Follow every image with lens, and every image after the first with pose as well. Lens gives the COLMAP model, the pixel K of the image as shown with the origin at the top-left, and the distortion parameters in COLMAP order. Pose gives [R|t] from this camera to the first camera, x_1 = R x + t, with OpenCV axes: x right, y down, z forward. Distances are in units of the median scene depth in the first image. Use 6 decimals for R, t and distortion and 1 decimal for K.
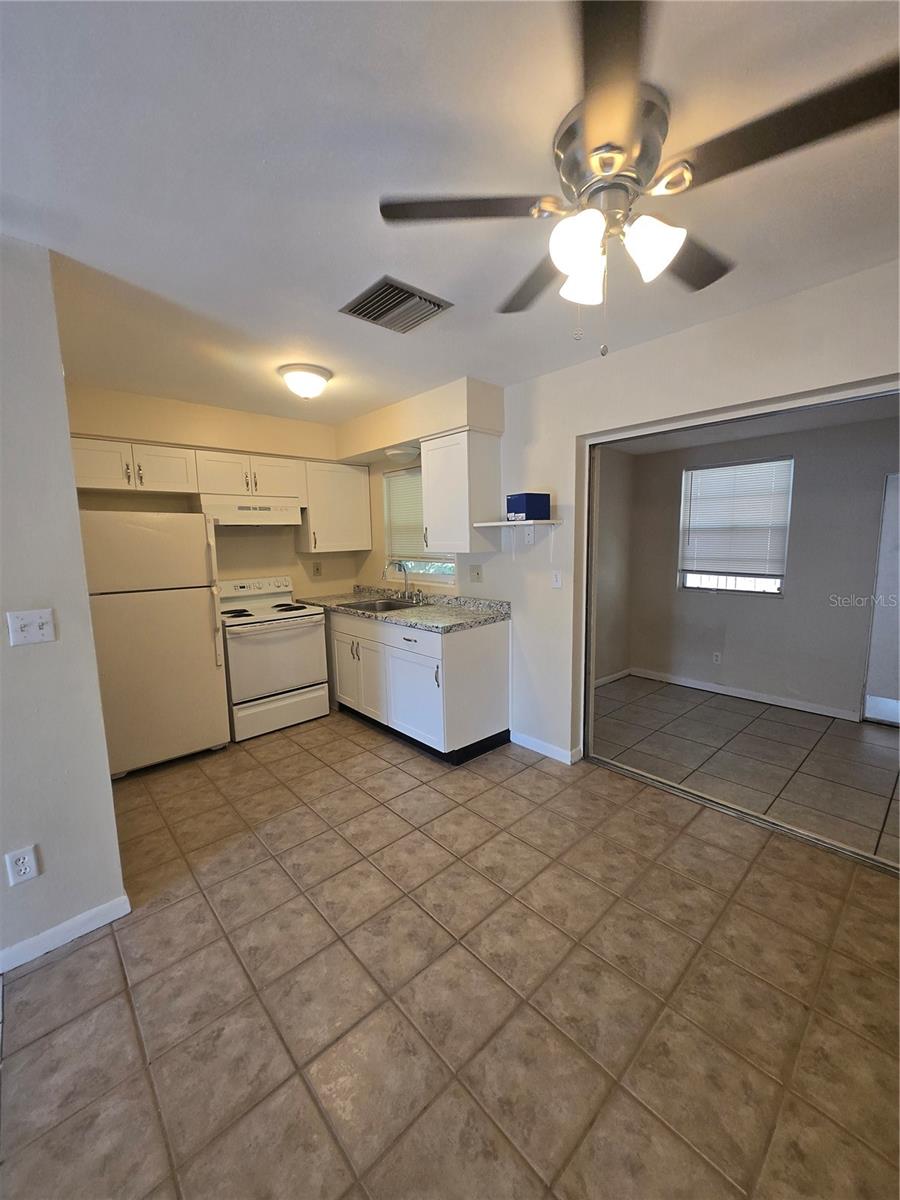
lens RADIAL K [[469.5, 0, 444.7], [0, 469.5, 599.0], [0, 0, 1]] dist [-0.001153, 0.000008]
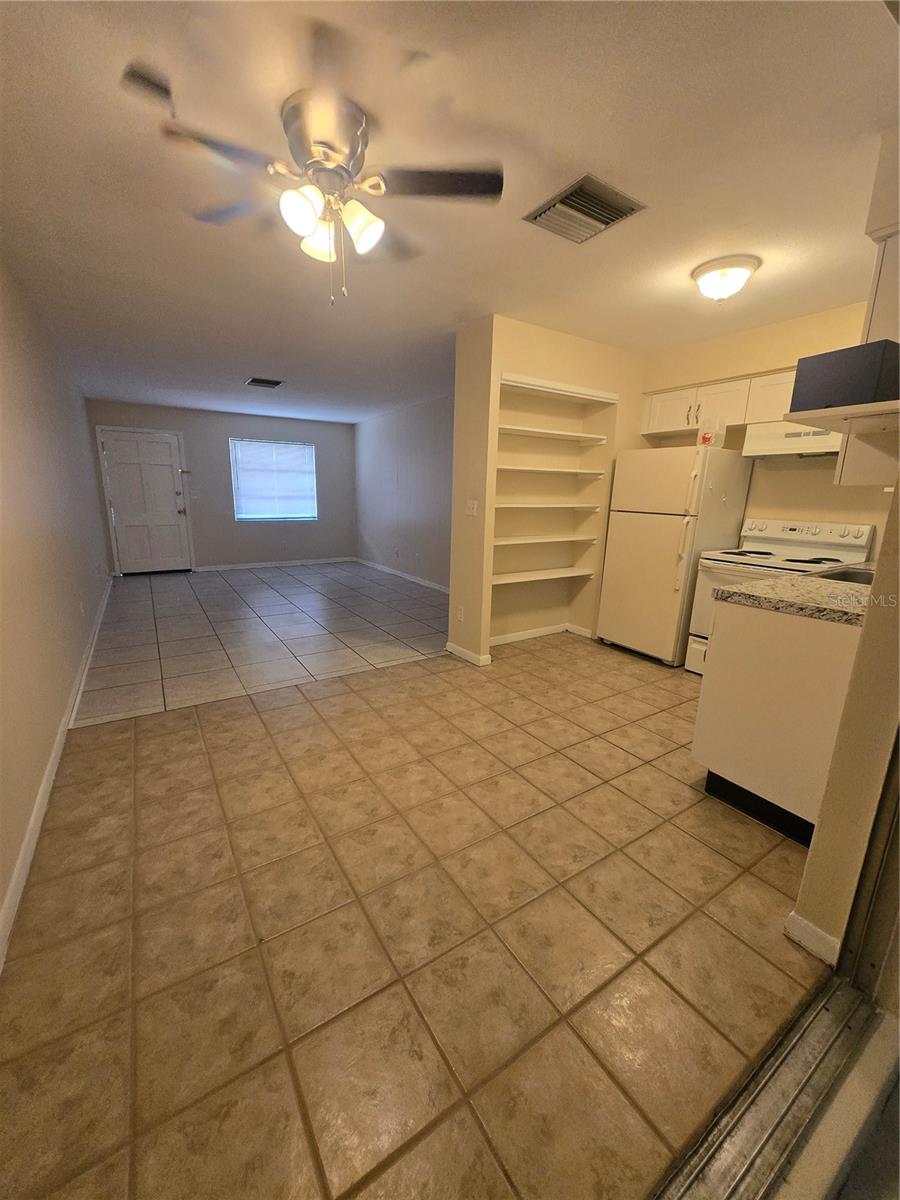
lens RADIAL K [[469.5, 0, 443.8], [0, 469.5, 601.7], [0, 0, 1]] dist [-0.001153, 0.000008]
pose [[-0.170216, 0.243438, -0.954864, 0.785735], [-0.143509, 0.952550, 0.268430, -0.056458], [0.974901, 0.182722, -0.127203, 0.733533]]
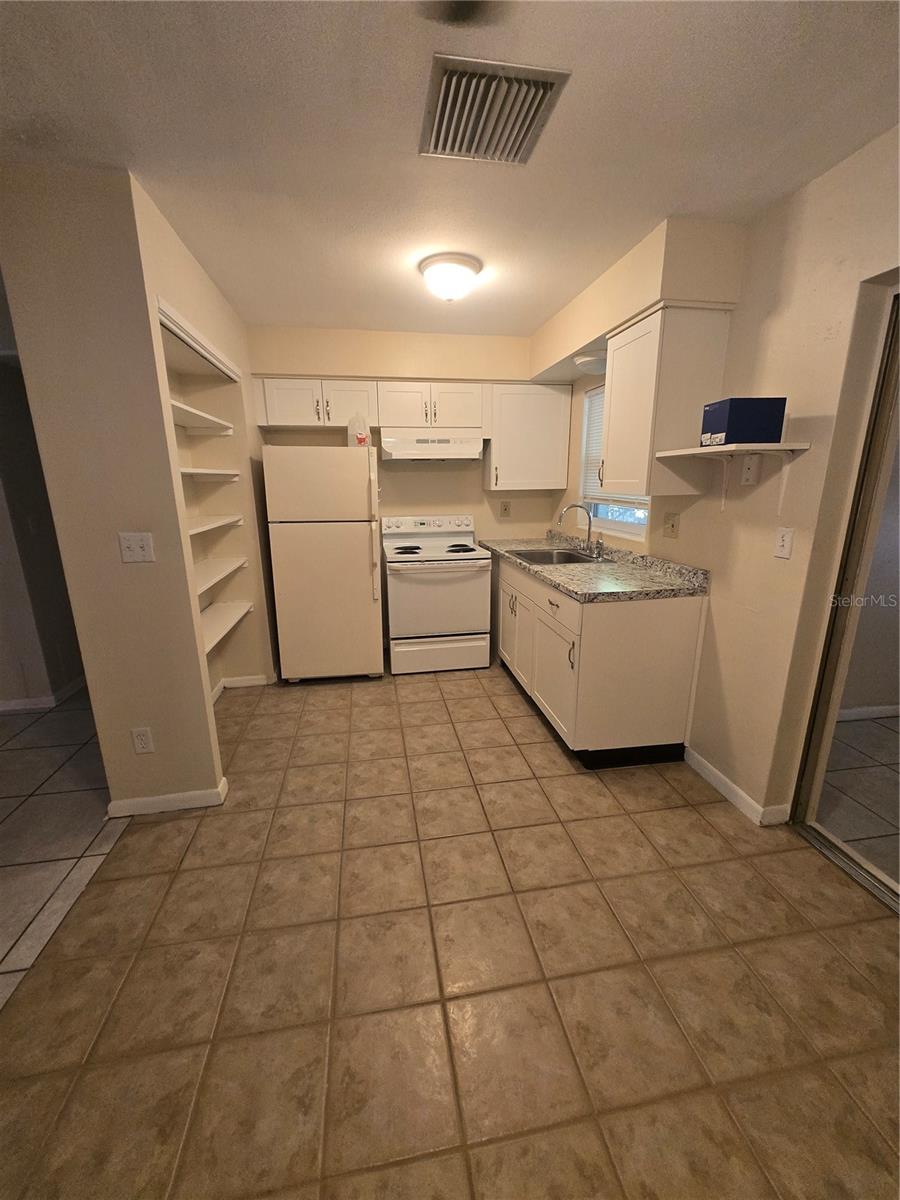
lens RADIAL K [[469.5, 0, 442.7], [0, 469.5, 600.7], [0, 0, 1]] dist [-0.001153, 0.000008]
pose [[0.838308, 0.148200, -0.524668, 0.217029], [-0.079650, 0.985312, 0.151051, -0.027657], [0.539348, -0.084837, 0.837799, 0.257842]]
